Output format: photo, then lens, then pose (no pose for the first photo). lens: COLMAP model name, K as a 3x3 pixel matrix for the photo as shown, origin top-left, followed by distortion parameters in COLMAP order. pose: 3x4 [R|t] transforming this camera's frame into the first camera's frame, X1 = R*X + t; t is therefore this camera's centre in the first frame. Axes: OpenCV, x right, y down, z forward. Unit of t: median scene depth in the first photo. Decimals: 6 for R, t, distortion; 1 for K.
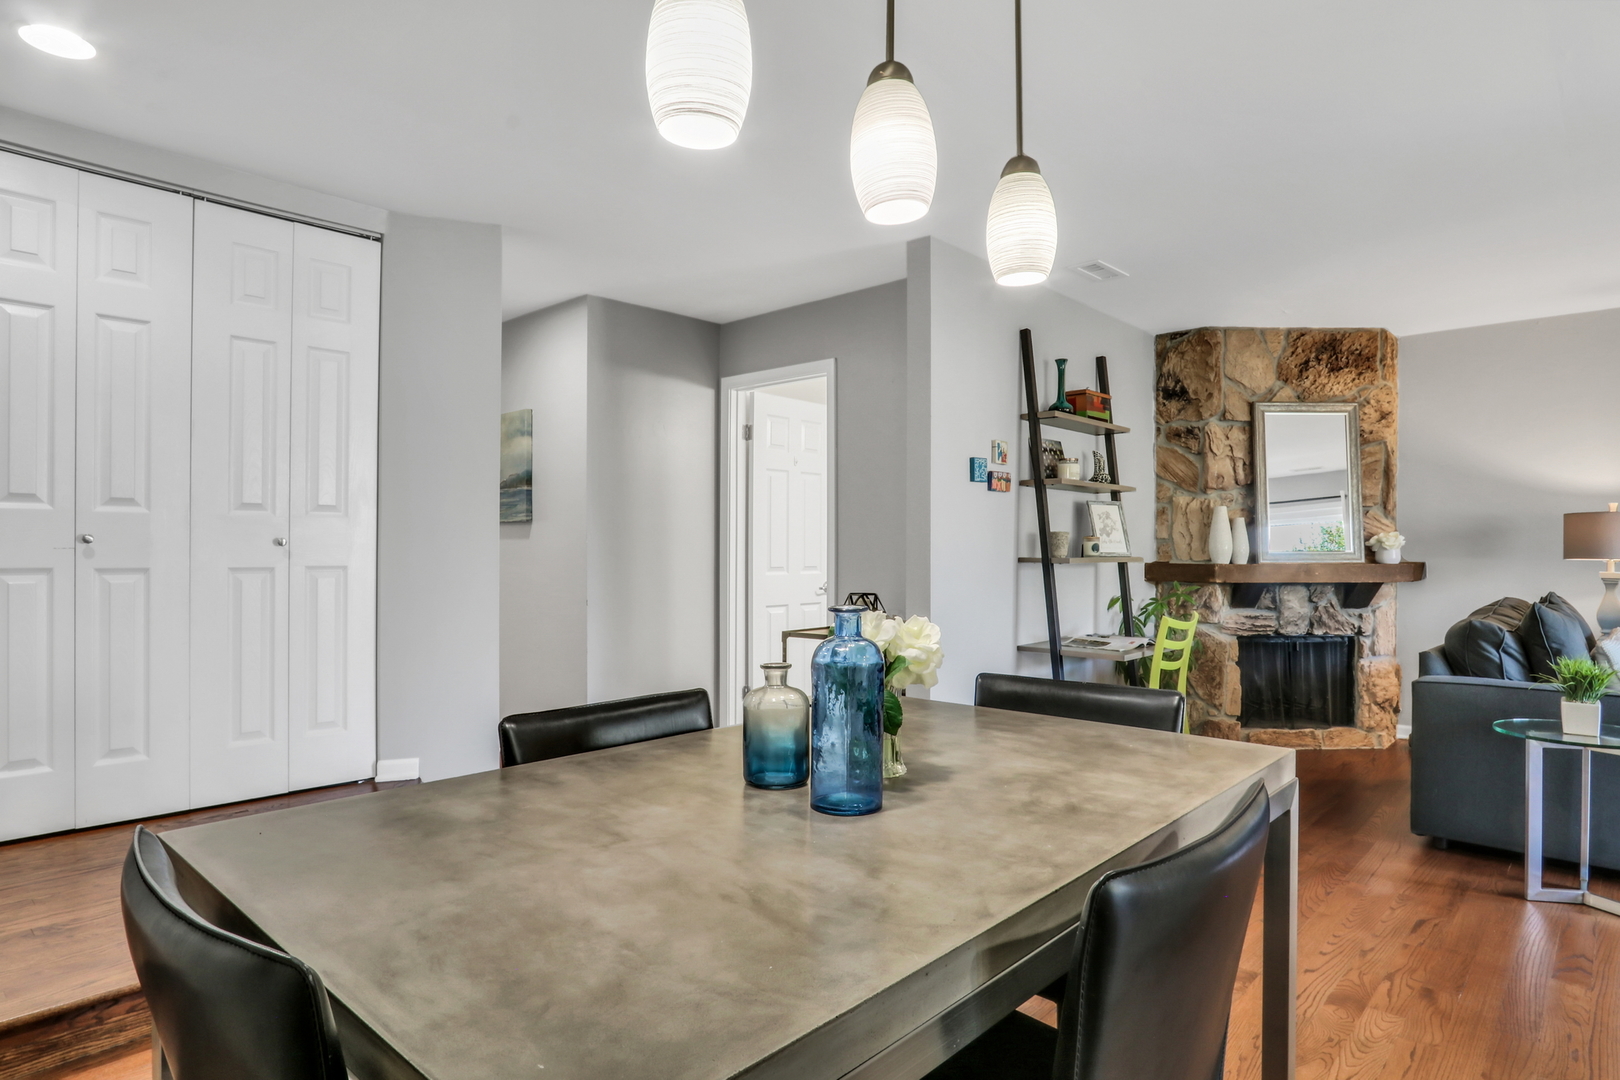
lens RADIAL K [[897.3, 0, 810.0], [0, 897.3, 540.0], [0, 0, 1]] dist [-0.027159, 0.001316]
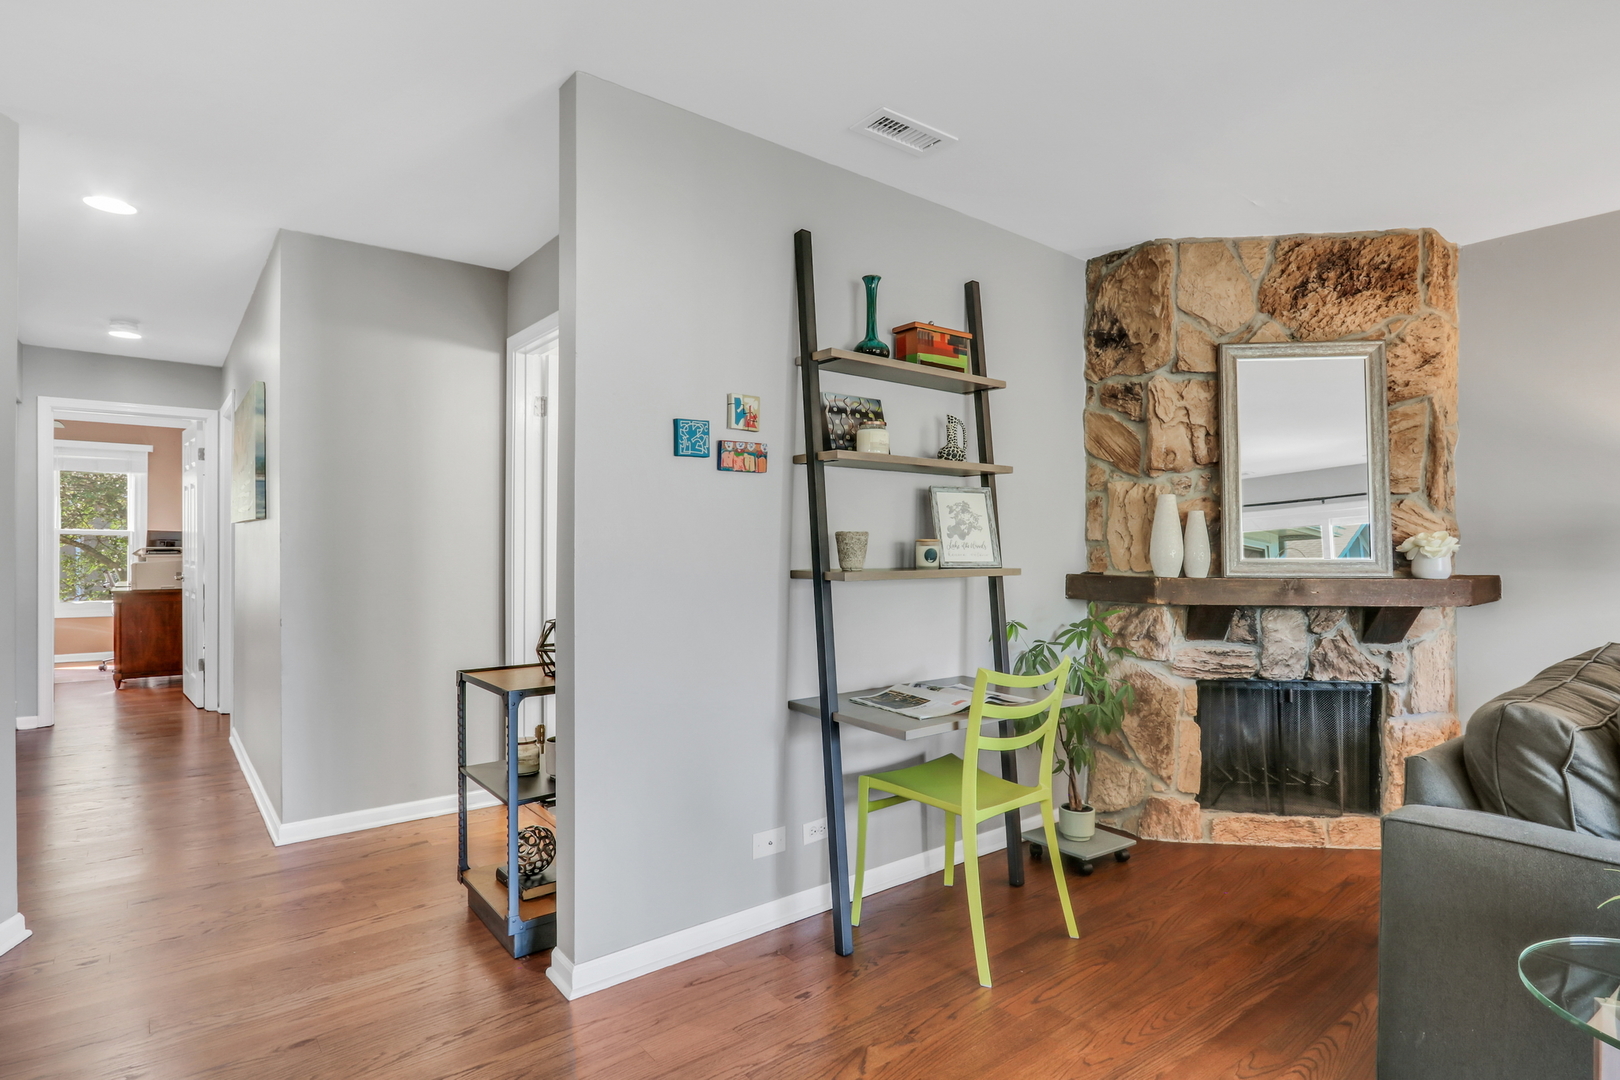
lens RADIAL K [[832.0, 0, 812.8], [0, 832.0, 541.3], [0, 0, 1]] dist [-0.021484, -0.000655]
pose [[0.988484, 0.001139, -0.151322, 0.279892], [-0.000392, 0.999988, 0.004963, -0.004297], [0.151326, -0.004847, 0.988472, 0.311848]]
